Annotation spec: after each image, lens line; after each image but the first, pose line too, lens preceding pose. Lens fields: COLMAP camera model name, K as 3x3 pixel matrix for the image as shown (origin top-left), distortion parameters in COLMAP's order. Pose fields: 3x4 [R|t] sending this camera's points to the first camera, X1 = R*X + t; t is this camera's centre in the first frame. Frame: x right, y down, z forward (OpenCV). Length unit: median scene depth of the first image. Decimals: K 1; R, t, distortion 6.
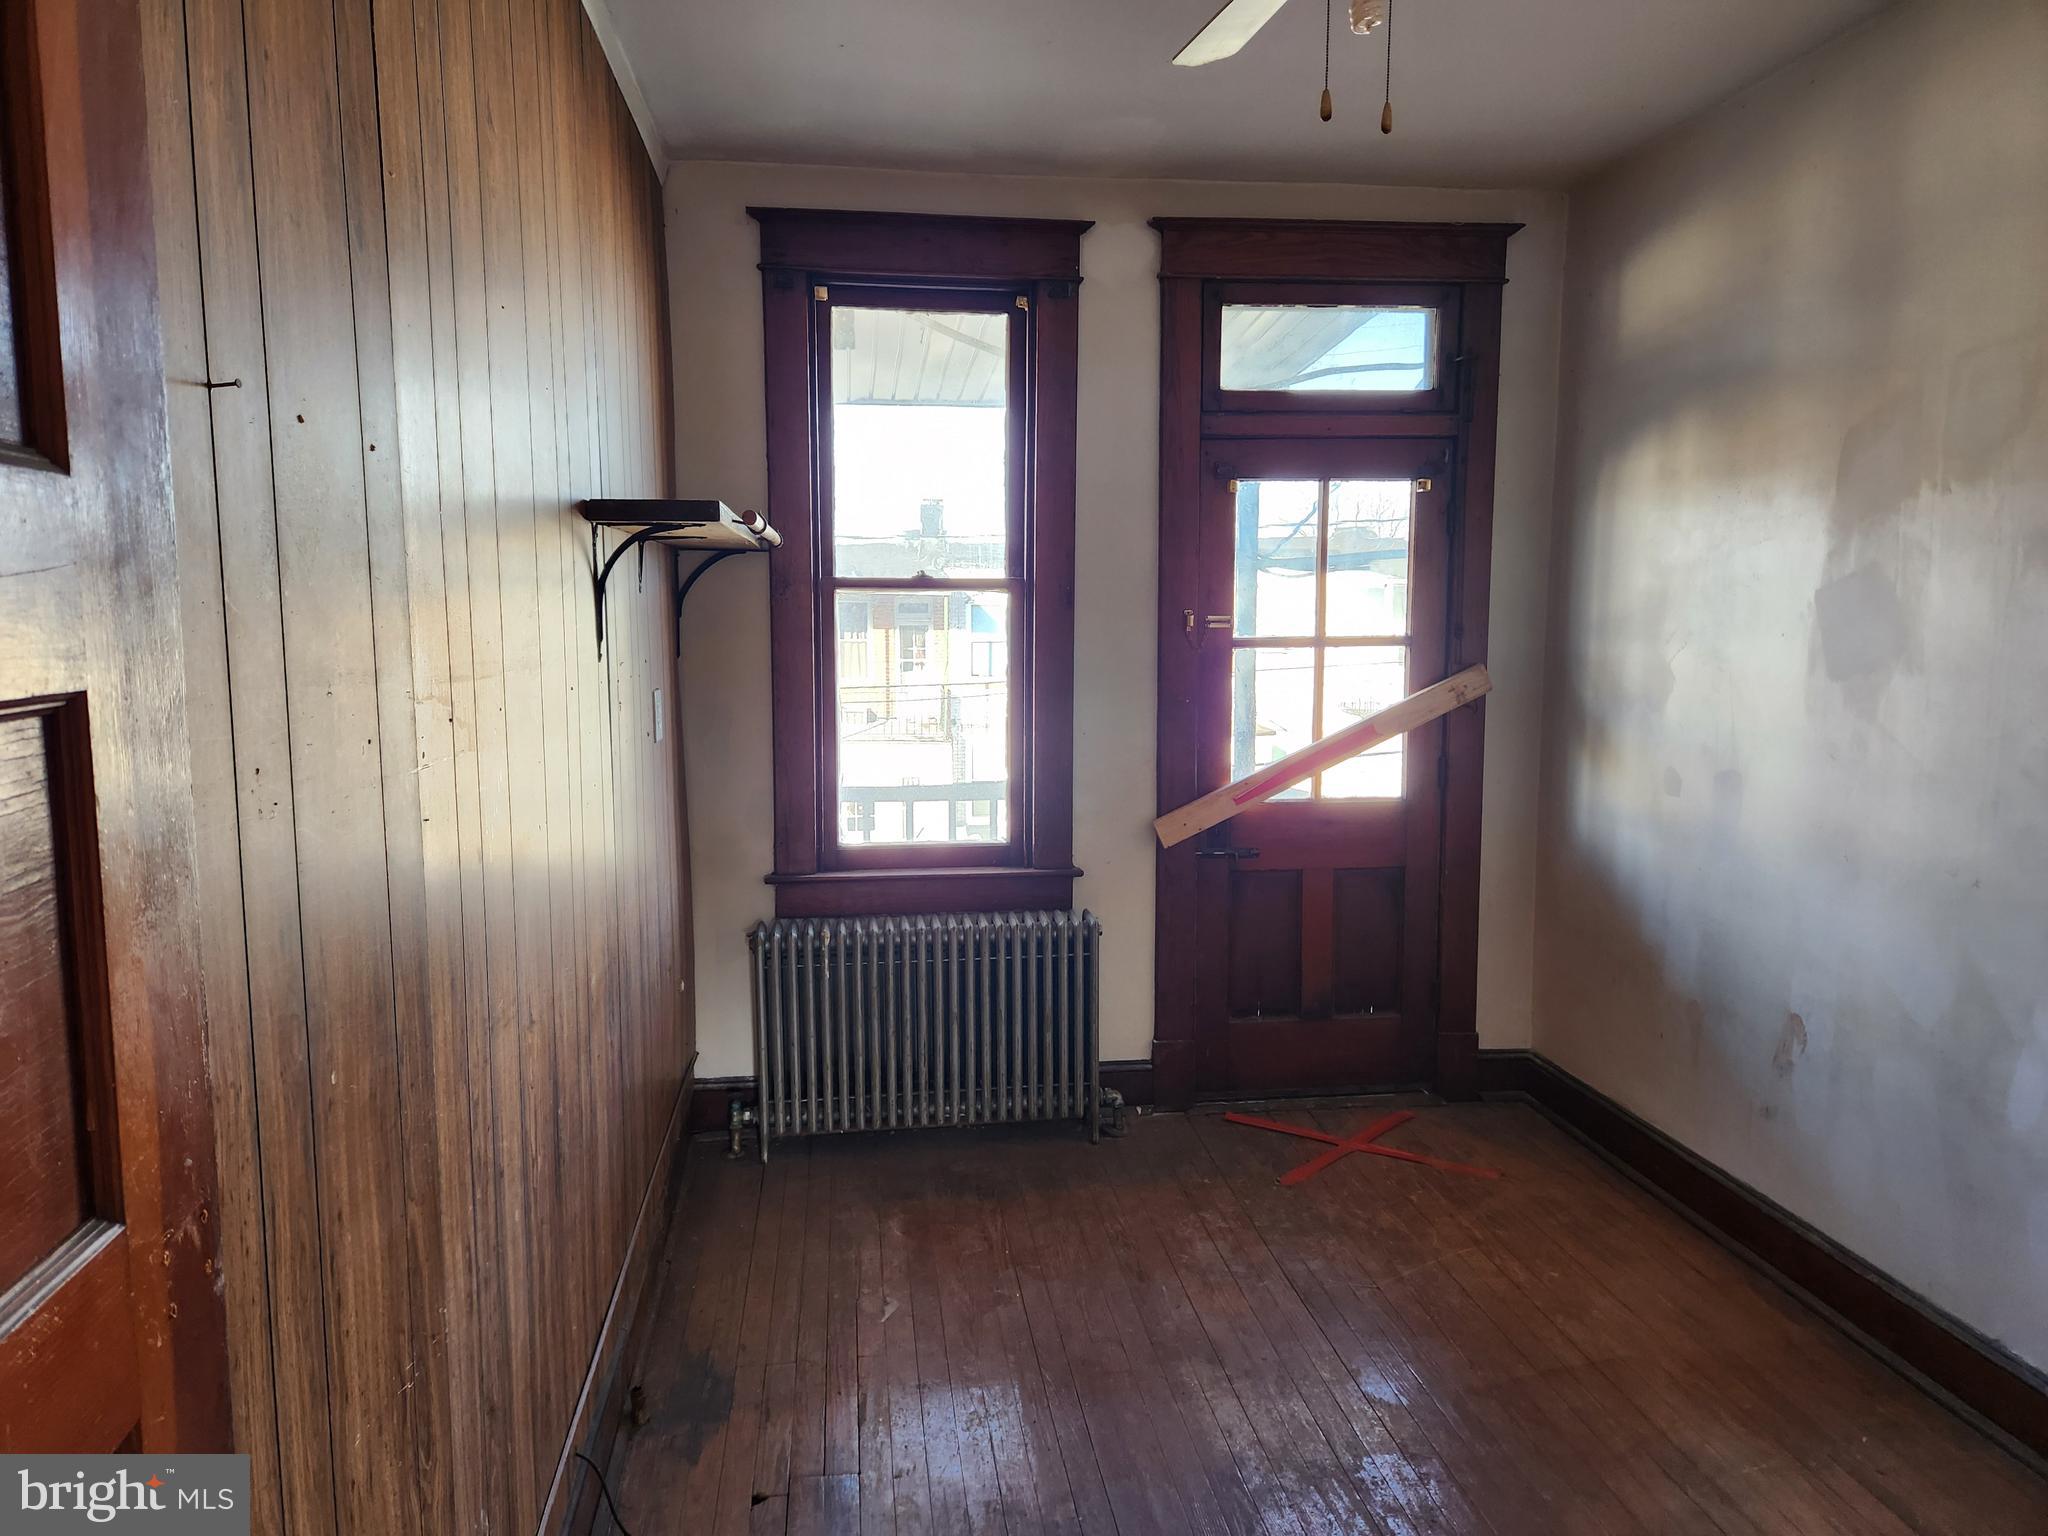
lens RADIAL K [[1363.5, 0, 1017.4], [0, 1363.5, 770.0], [0, 0, 1]] dist [0.068085, -0.056424]
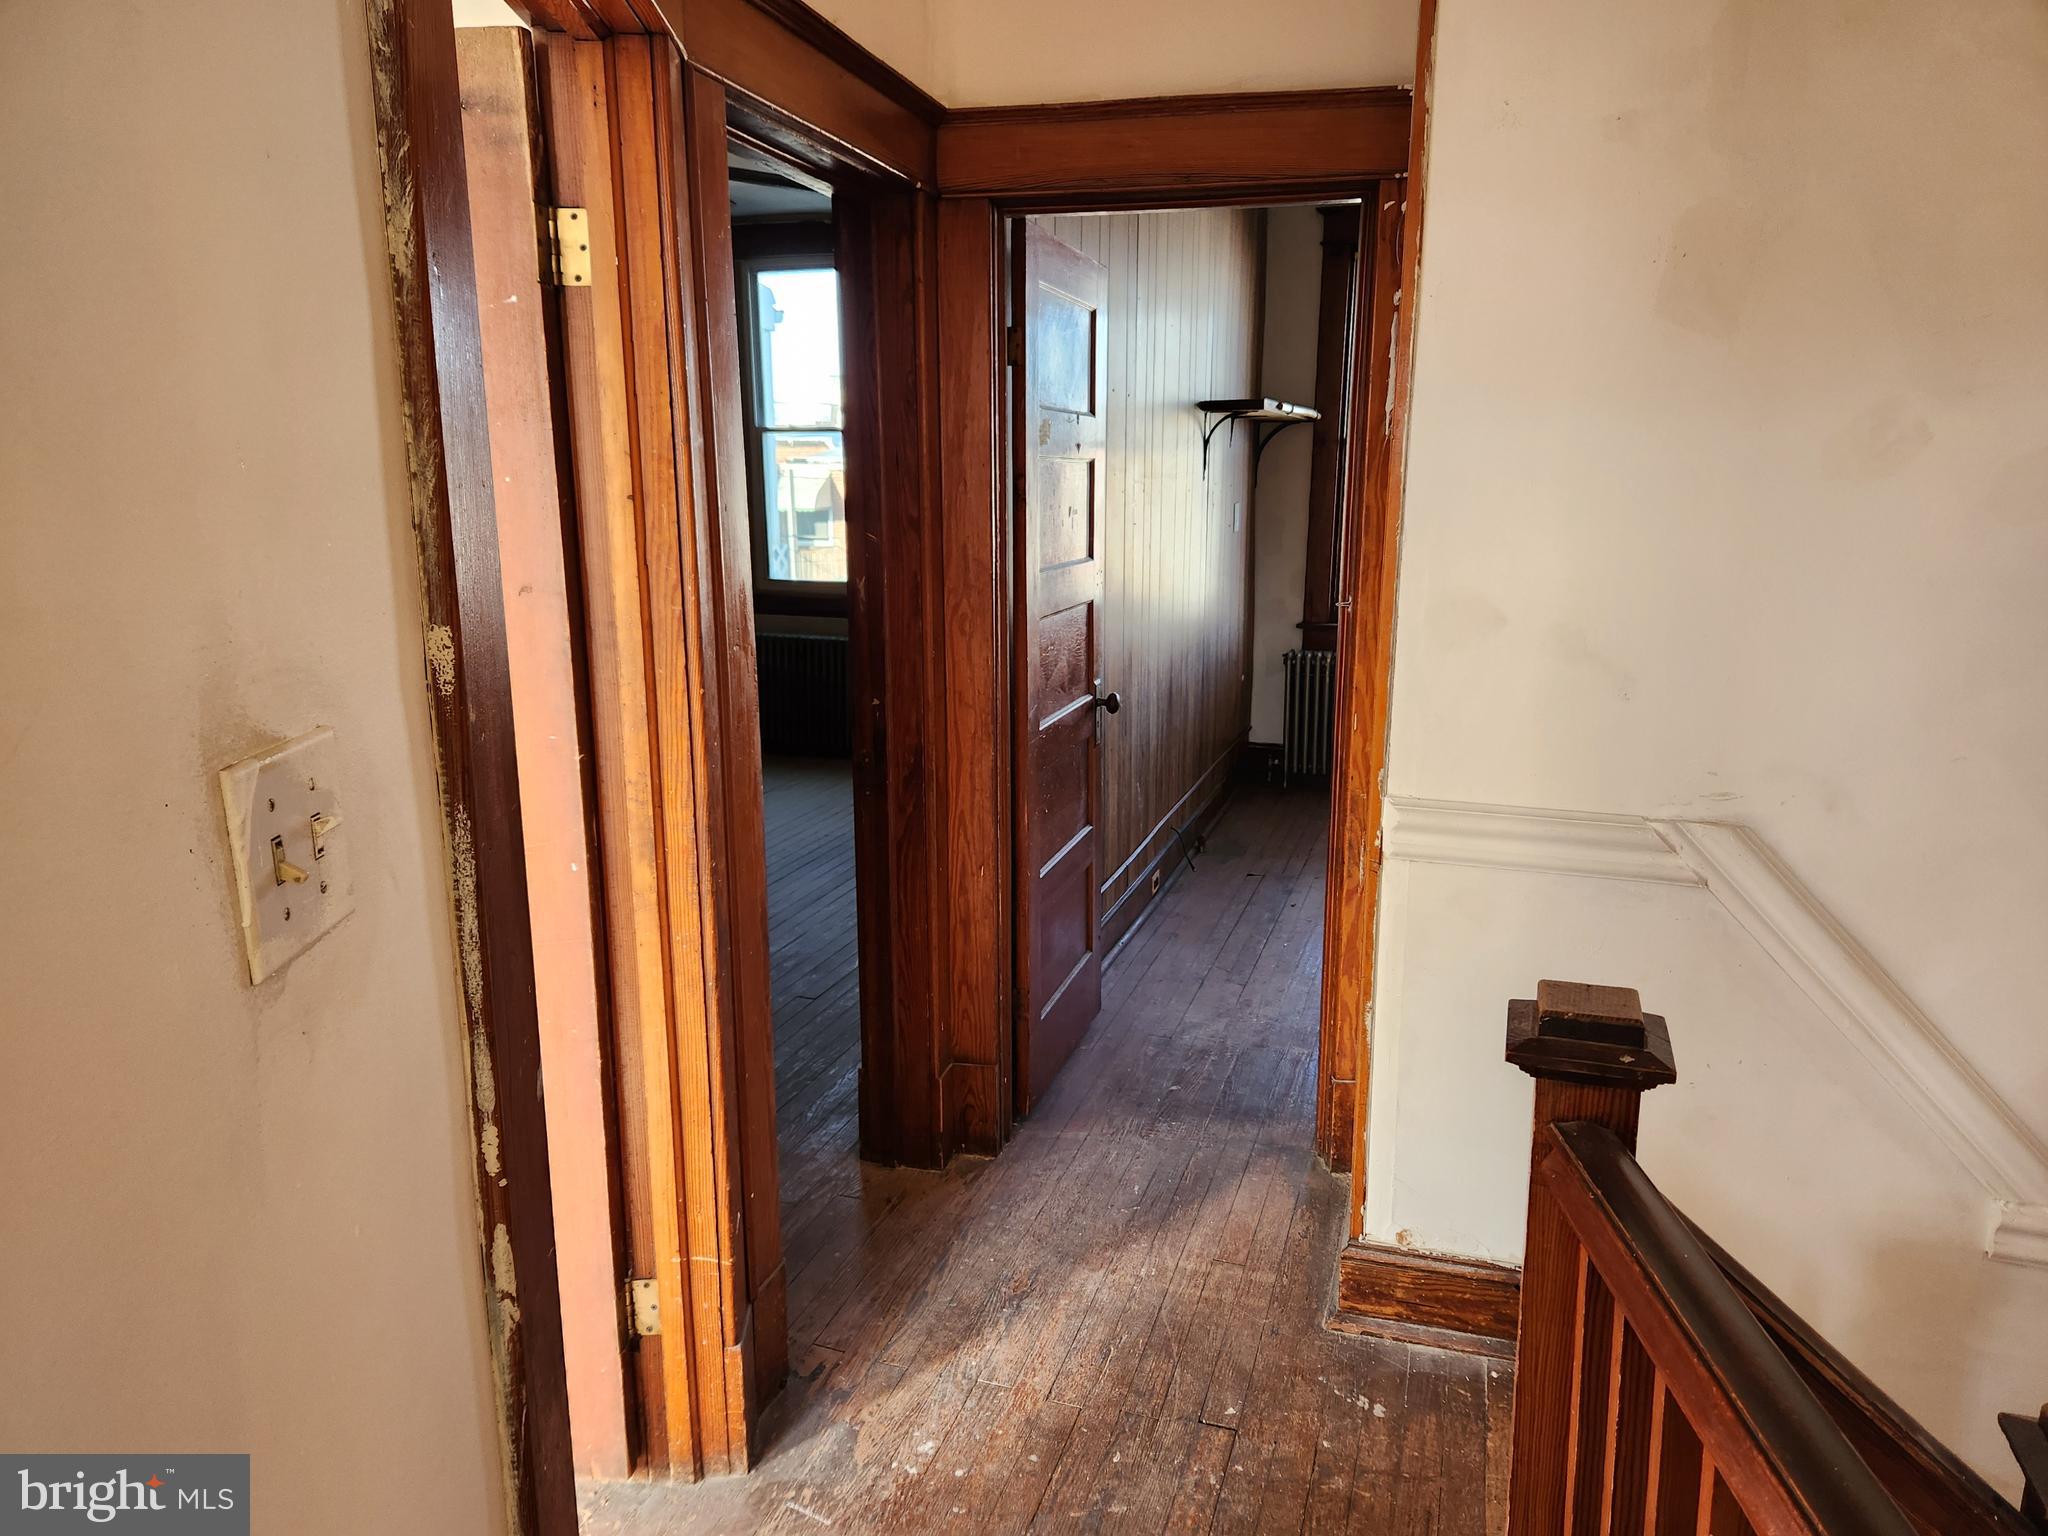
lens RADIAL K [[1363.5, 0, 1017.4], [0, 1363.5, 770.0], [0, 0, 1]] dist [0.068085, -0.056424]
pose [[0.901442, 0.087744, -0.423914, 0.278057], [-0.048806, 0.993599, 0.101876, 0.124532], [0.430140, -0.071146, 0.899955, -0.789812]]
